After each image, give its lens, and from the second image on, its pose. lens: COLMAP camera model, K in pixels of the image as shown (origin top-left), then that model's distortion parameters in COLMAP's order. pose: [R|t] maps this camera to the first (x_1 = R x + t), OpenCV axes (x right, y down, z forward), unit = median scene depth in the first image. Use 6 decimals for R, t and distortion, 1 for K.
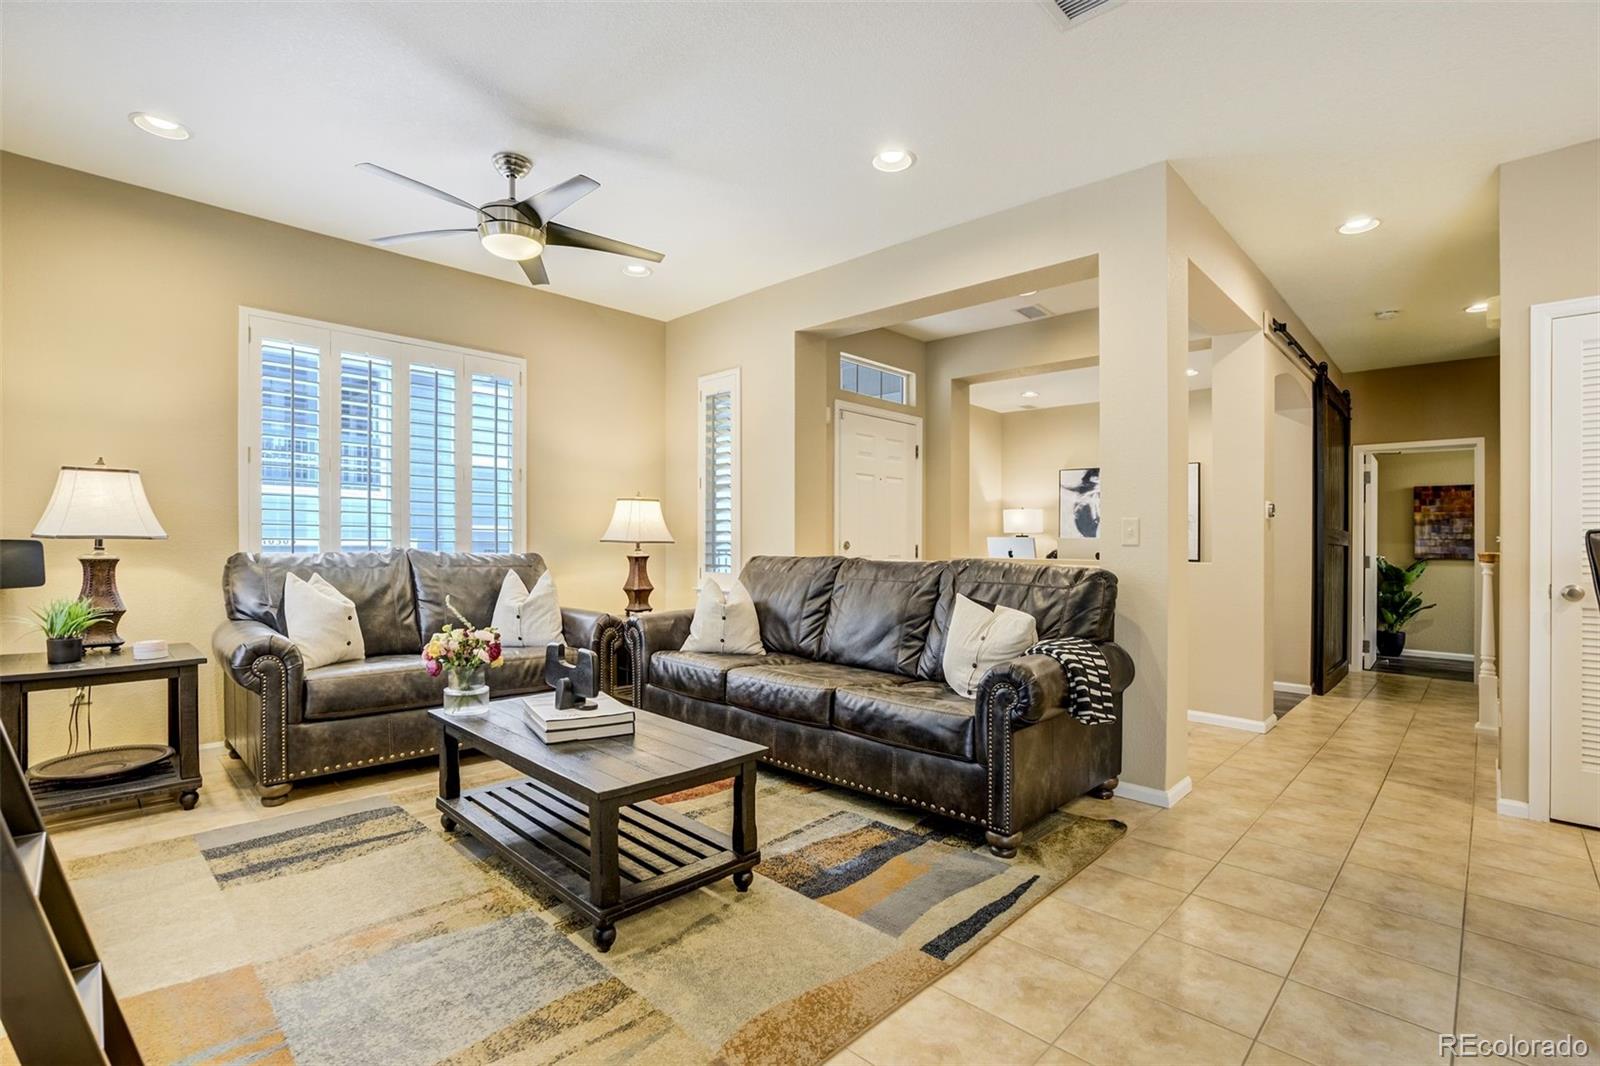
lens RADIAL K [[746.7, 0, 801.6], [0, 746.7, 527.6], [0, 0, 1]] dist [-0.060250, 0.029577]
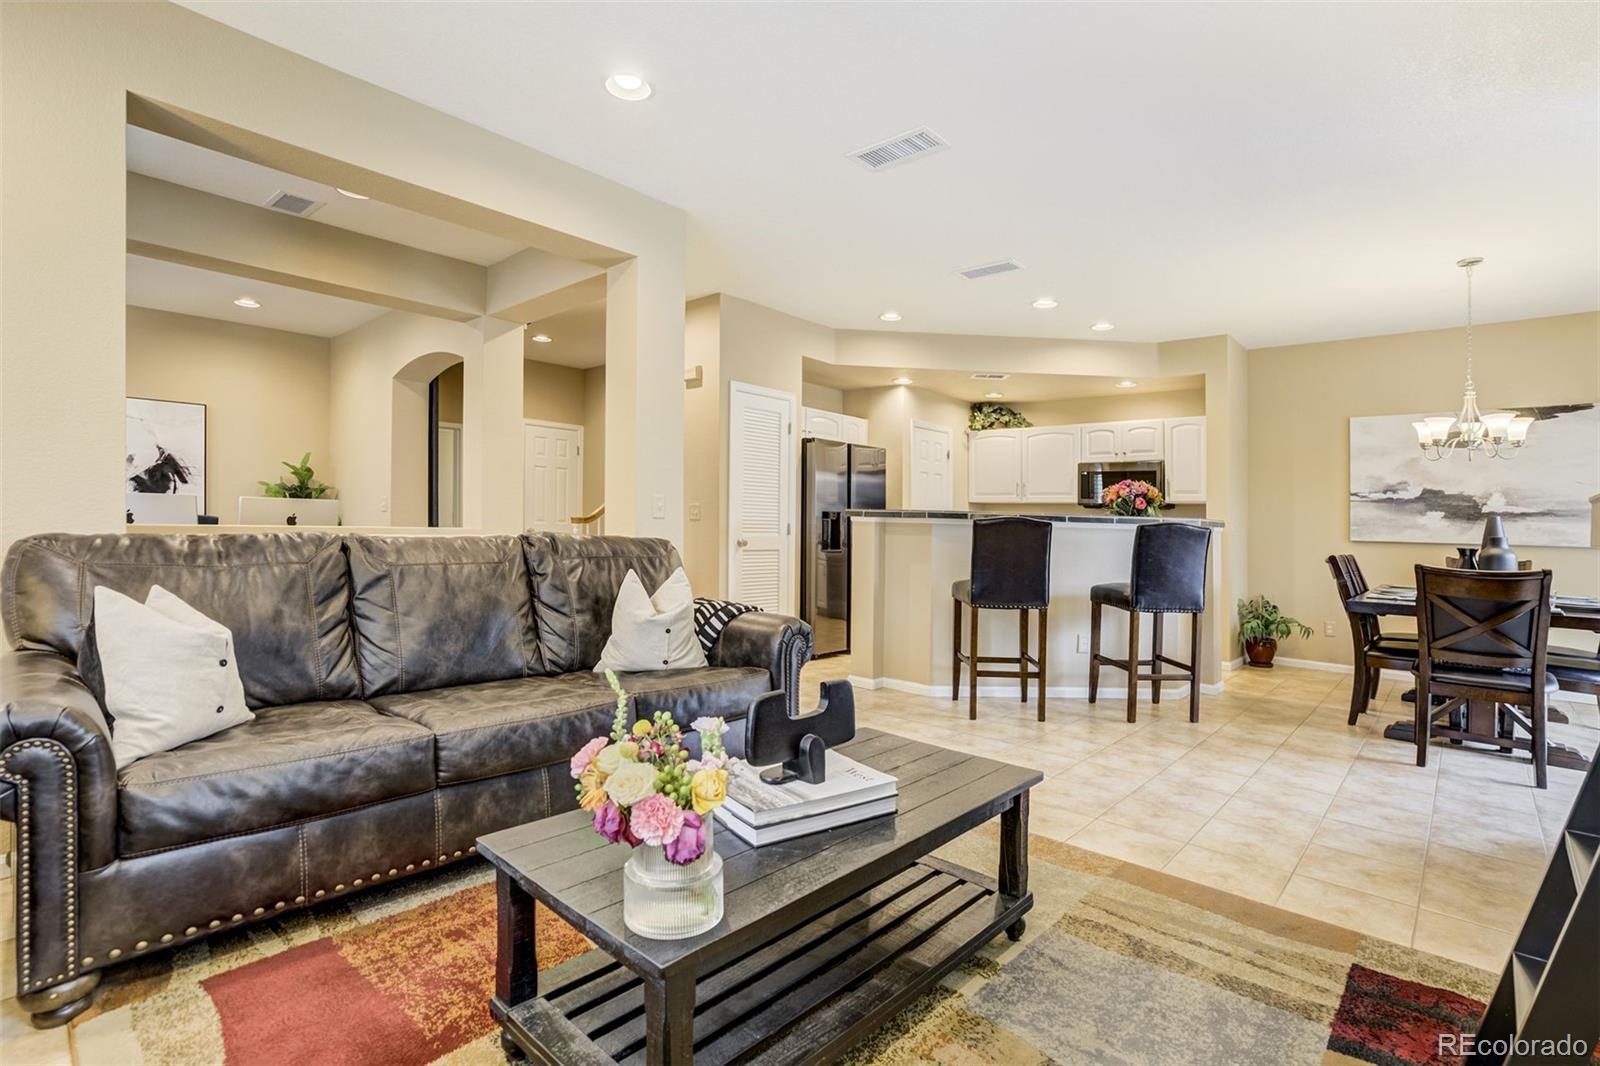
lens RADIAL K [[754.6, 0, 826.9], [0, 754.6, 509.5], [0, 0, 1]] dist [0.003068, 0.000446]
pose [[-0.059067, -0.001632, 0.998253, -0.665406], [-0.045044, 0.998984, -0.001032, -0.001256], [-0.997237, -0.045027, -0.059081, 0.690990]]
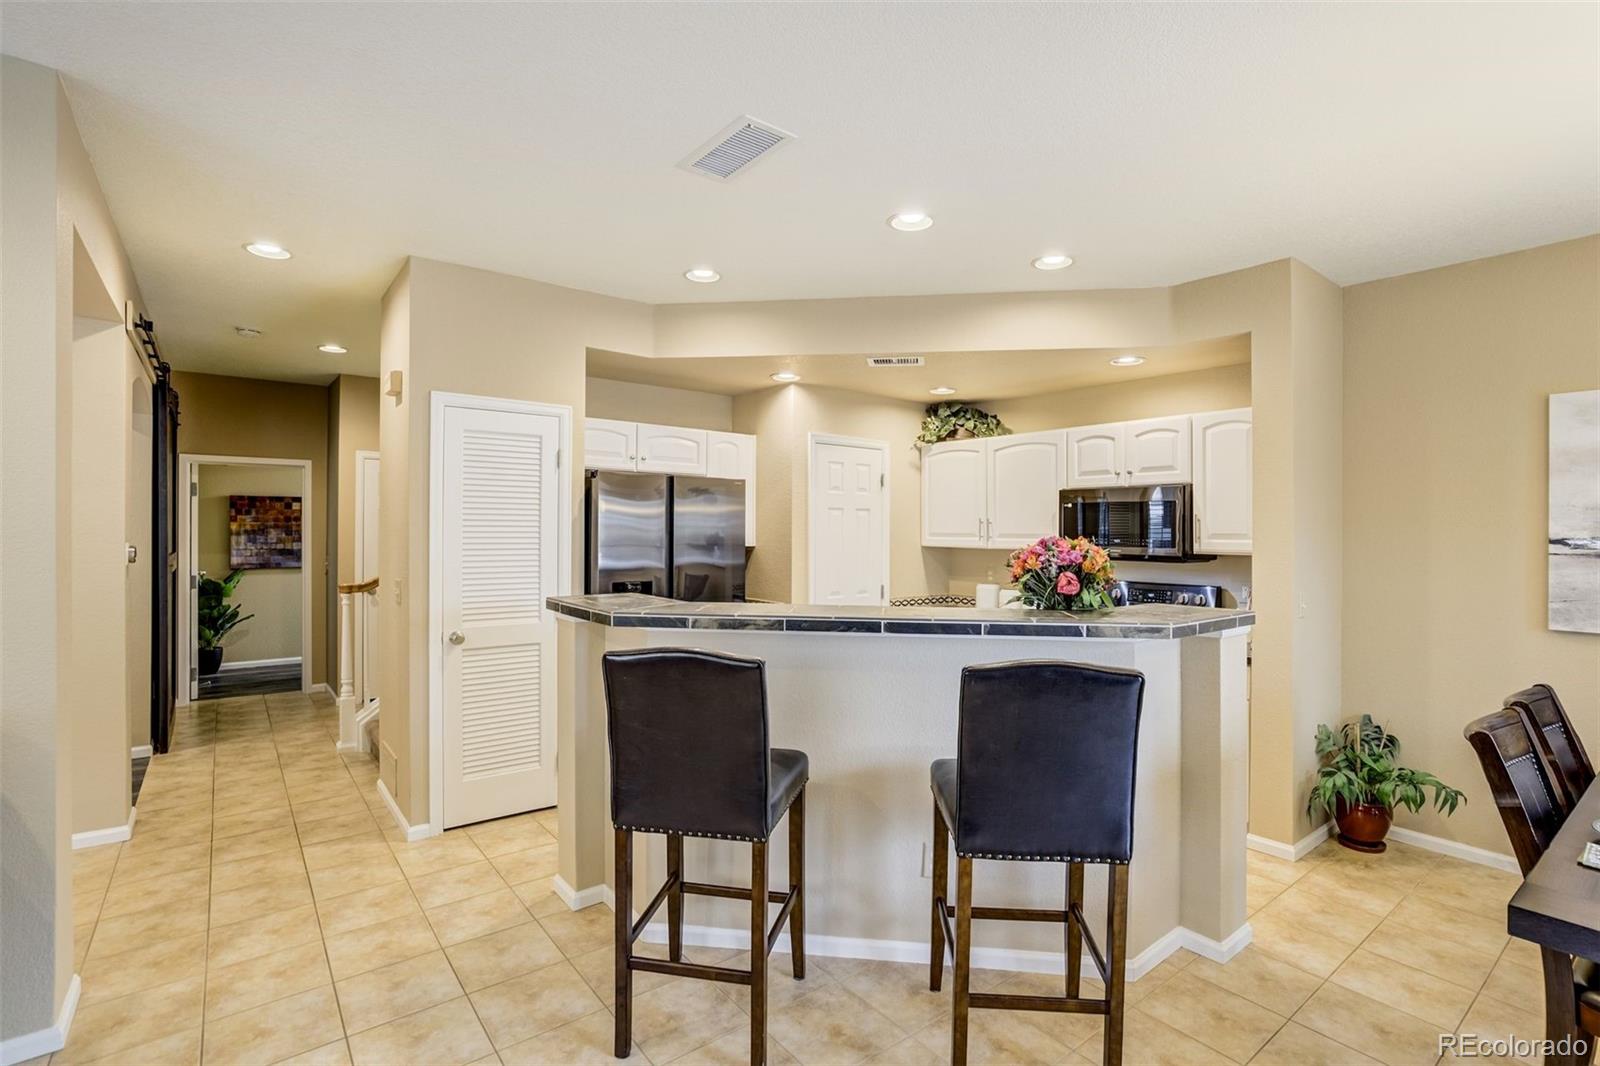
lens RADIAL K [[736.5, 0, 814.9], [0, 736.5, 536.0], [0, 0, 1]] dist [-0.004444, -0.000020]
pose [[0.134314, -0.025949, 0.990599, -0.049912], [-0.021015, 0.999358, 0.029028, -0.097293], [-0.990716, -0.024717, 0.133682, 0.192399]]
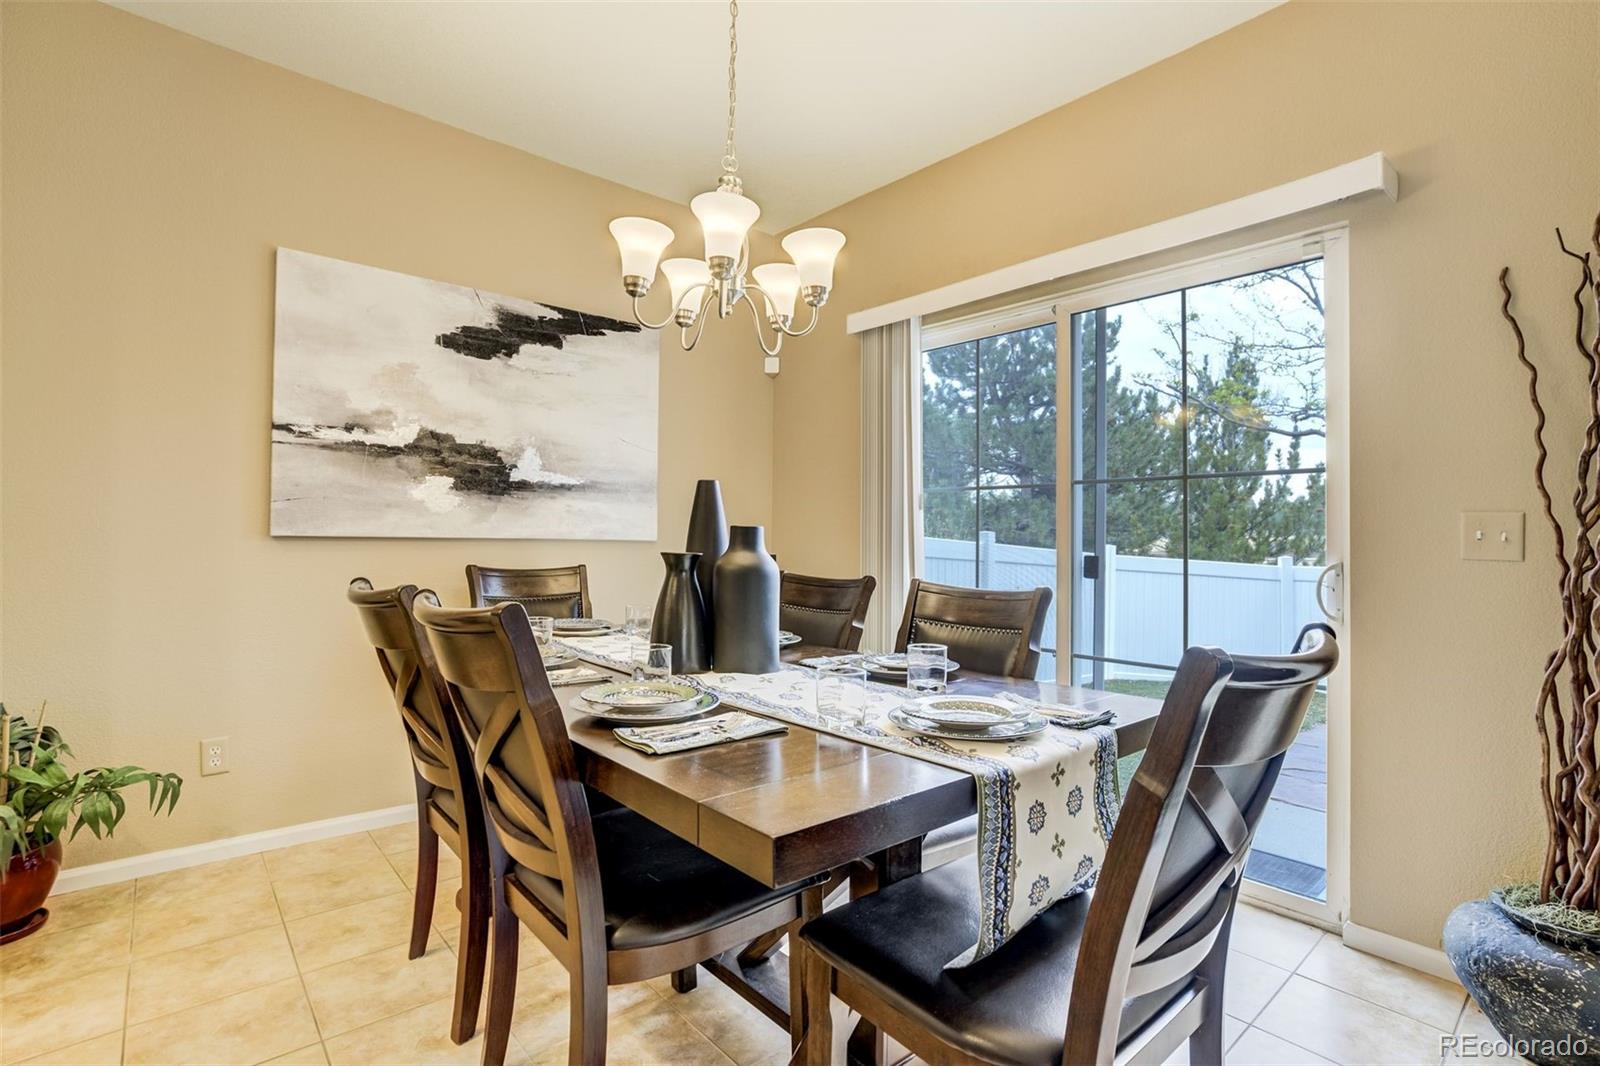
lens RADIAL K [[765.3, 0, 796.9], [0, 765.3, 516.1], [0, 0, 1]] dist [-0.001224, -0.000092]
pose [[-0.995123, -0.032339, 0.093187, 0.332264], [-0.036731, 0.998275, -0.045800, 0.009599], [-0.091545, -0.049000, -0.994595, 0.127861]]
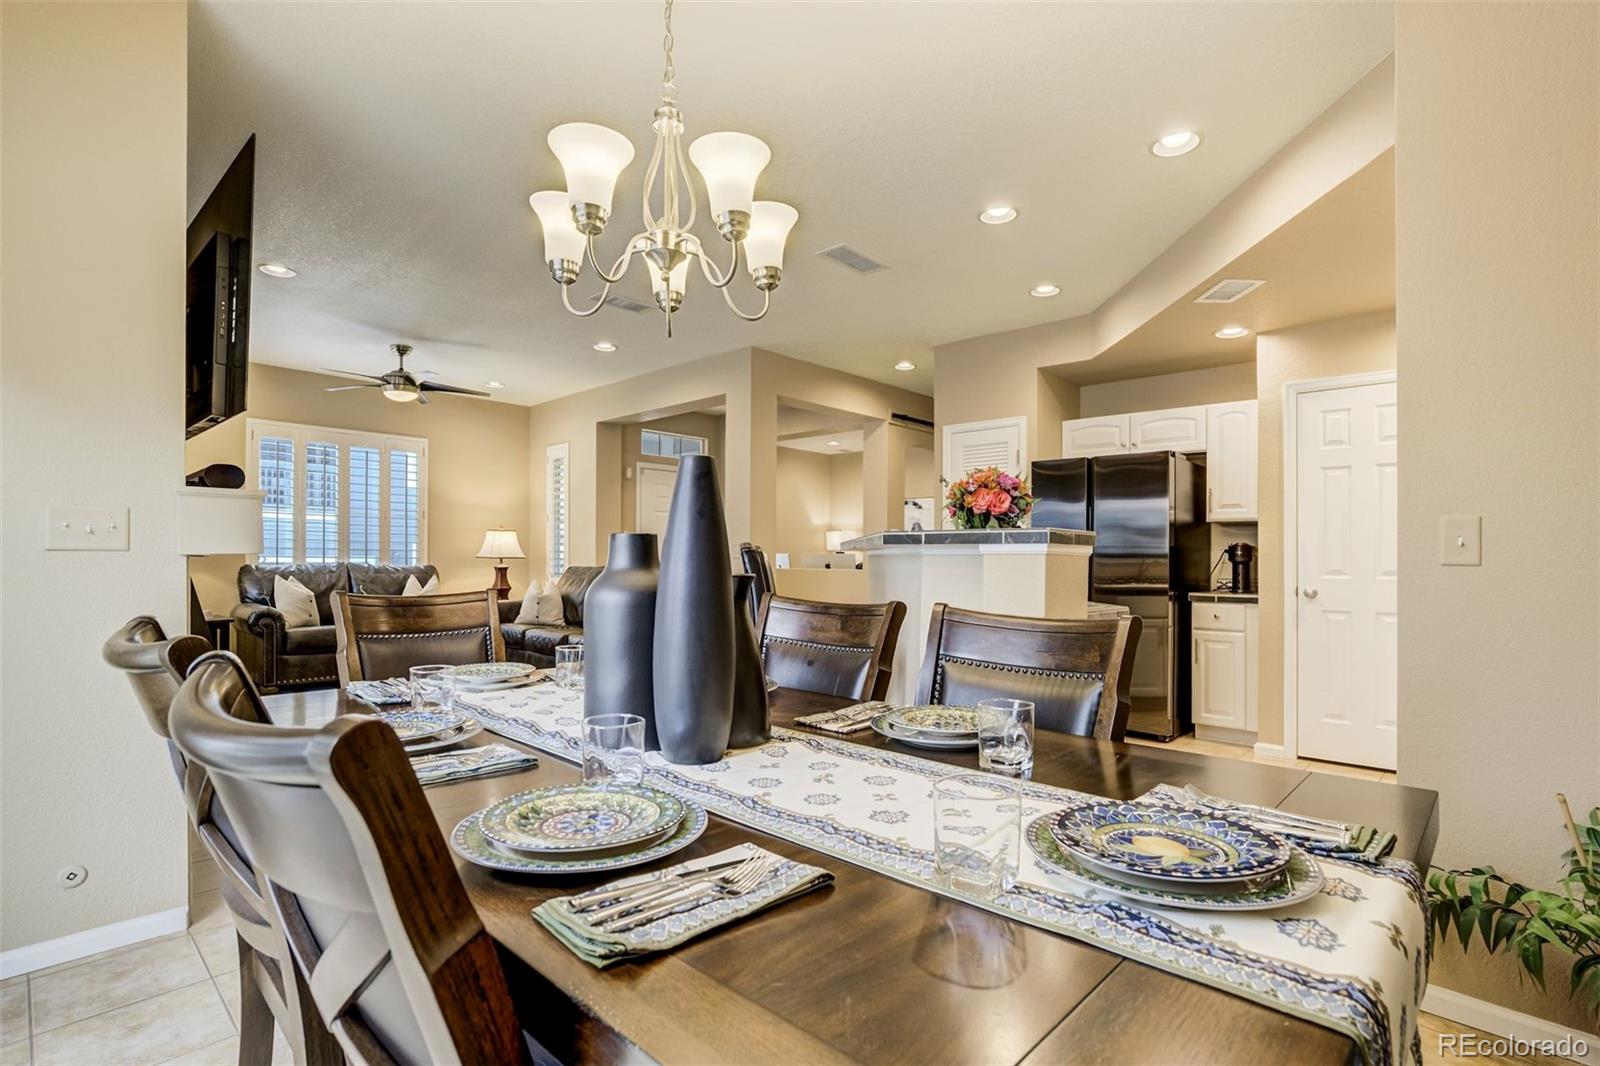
lens RADIAL K [[775.8, 0, 787.1], [0, 775.8, 528.9], [0, 0, 1]] dist [-0.024191, 0.000486]
pose [[0.999982, -0.005628, 0.001937, 0.471290], [0.005668, 0.999755, -0.021382, -0.003559], [-0.001816, 0.021393, 0.999770, -0.765414]]
